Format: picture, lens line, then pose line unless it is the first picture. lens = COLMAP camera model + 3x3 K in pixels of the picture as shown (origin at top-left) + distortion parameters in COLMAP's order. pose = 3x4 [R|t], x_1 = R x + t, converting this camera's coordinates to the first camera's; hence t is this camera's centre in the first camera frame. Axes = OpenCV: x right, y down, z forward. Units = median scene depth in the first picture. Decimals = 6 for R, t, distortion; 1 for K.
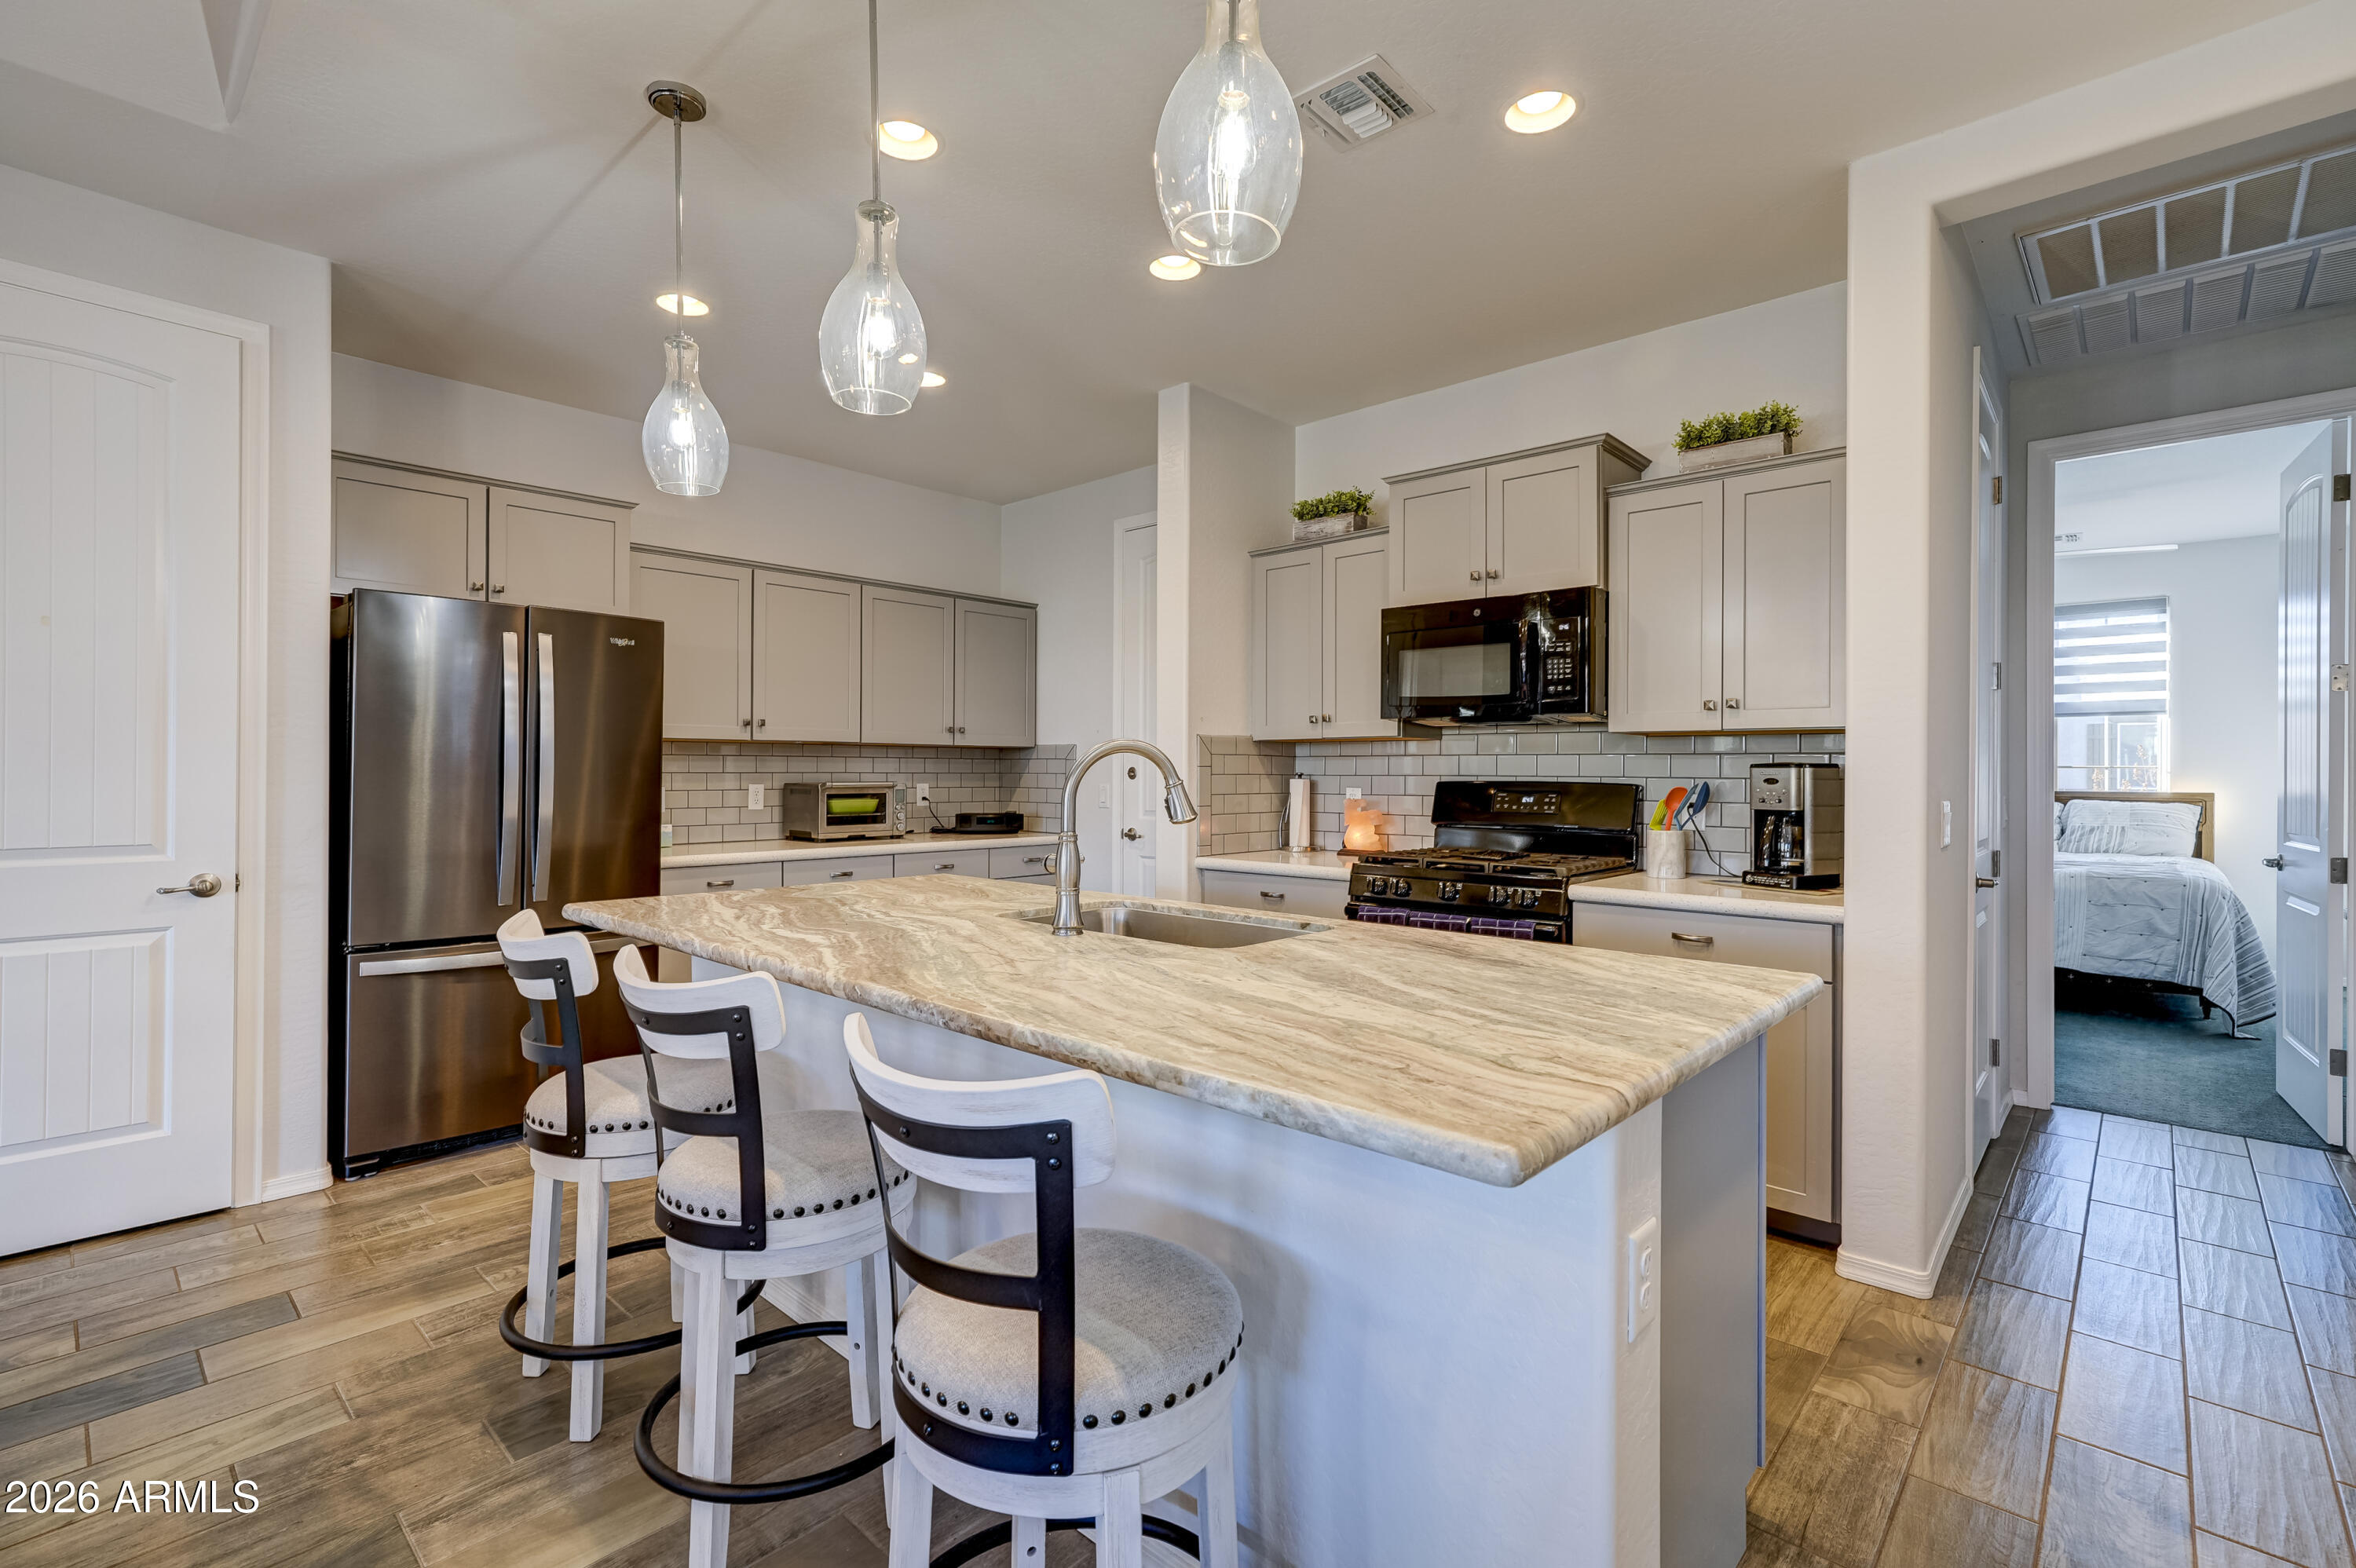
lens RADIAL K [[1070.4, 0, 1152.5], [0, 1070.4, 766.8], [0, 0, 1]] dist [-0.016577, 0.002014]
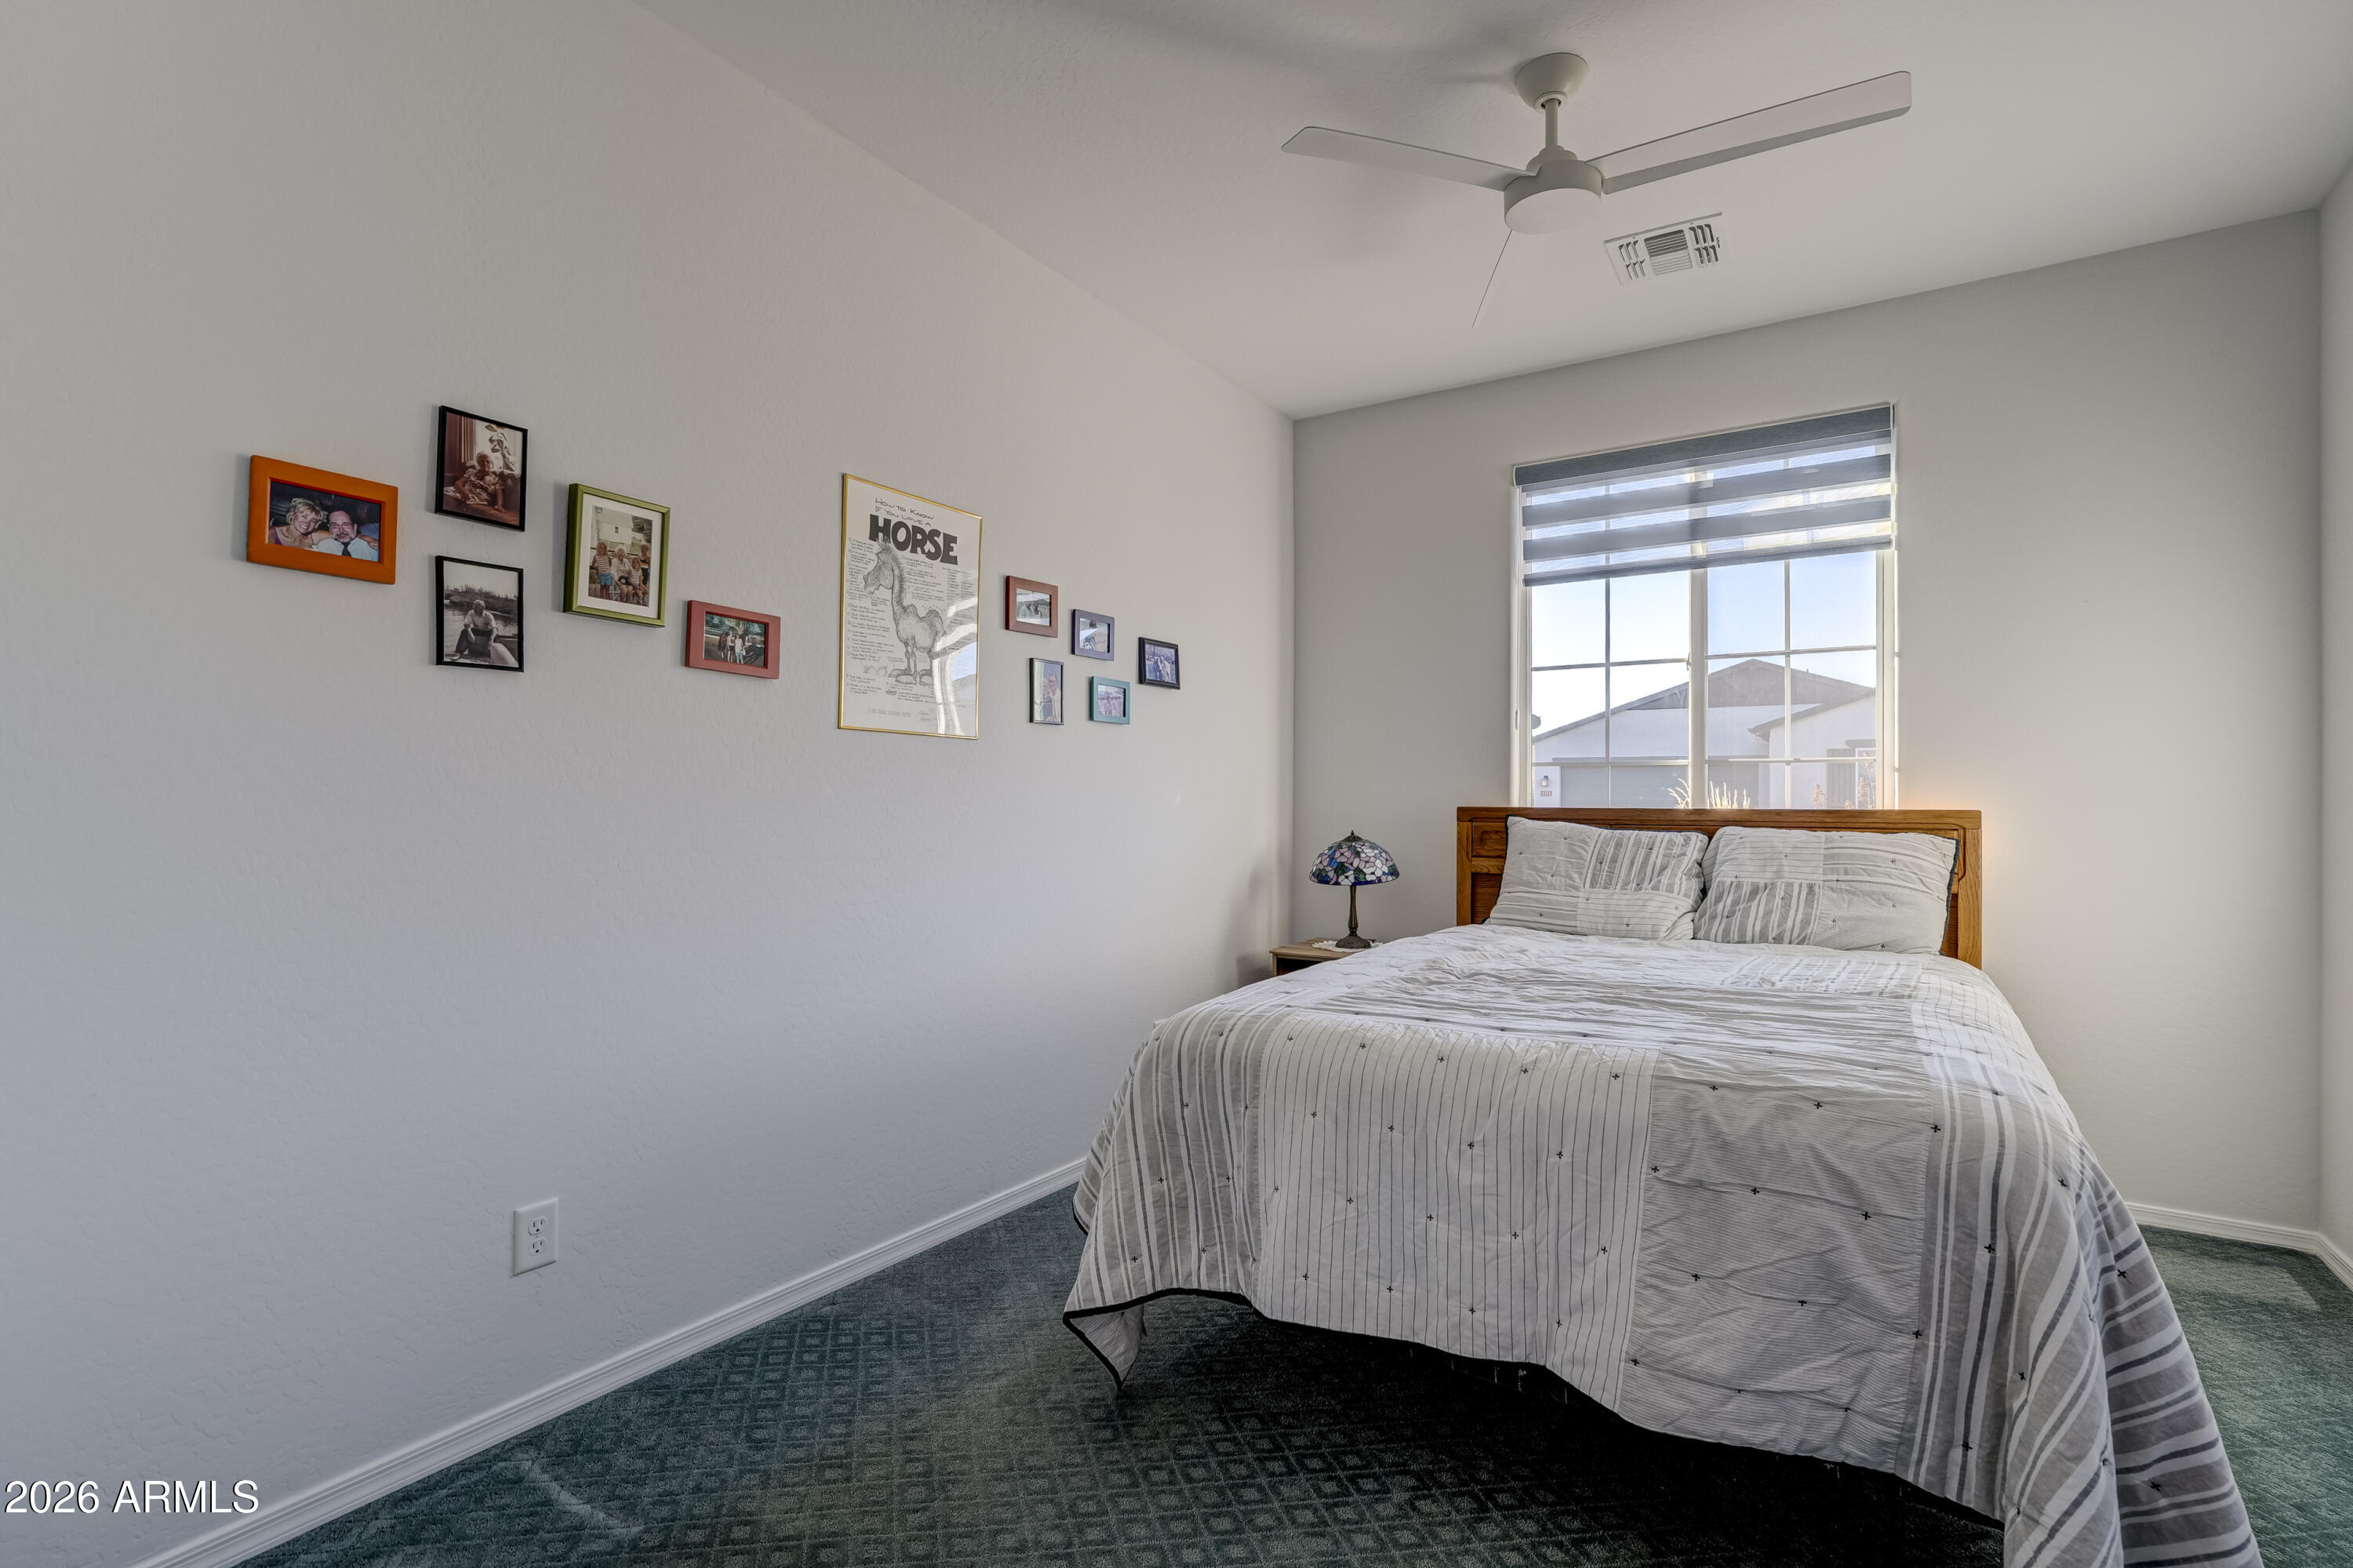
lens RADIAL K [[1069.2, 0, 1201.6], [0, 1069.2, 798.4], [0, 0, 1]] dist [-0.016577, 0.002014]
pose [[0.983235, 0.001984, 0.182332, 0.599745], [-0.002077, 0.999998, 0.000317, 0.020150], [-0.182331, -0.000690, 0.983237, 0.619793]]
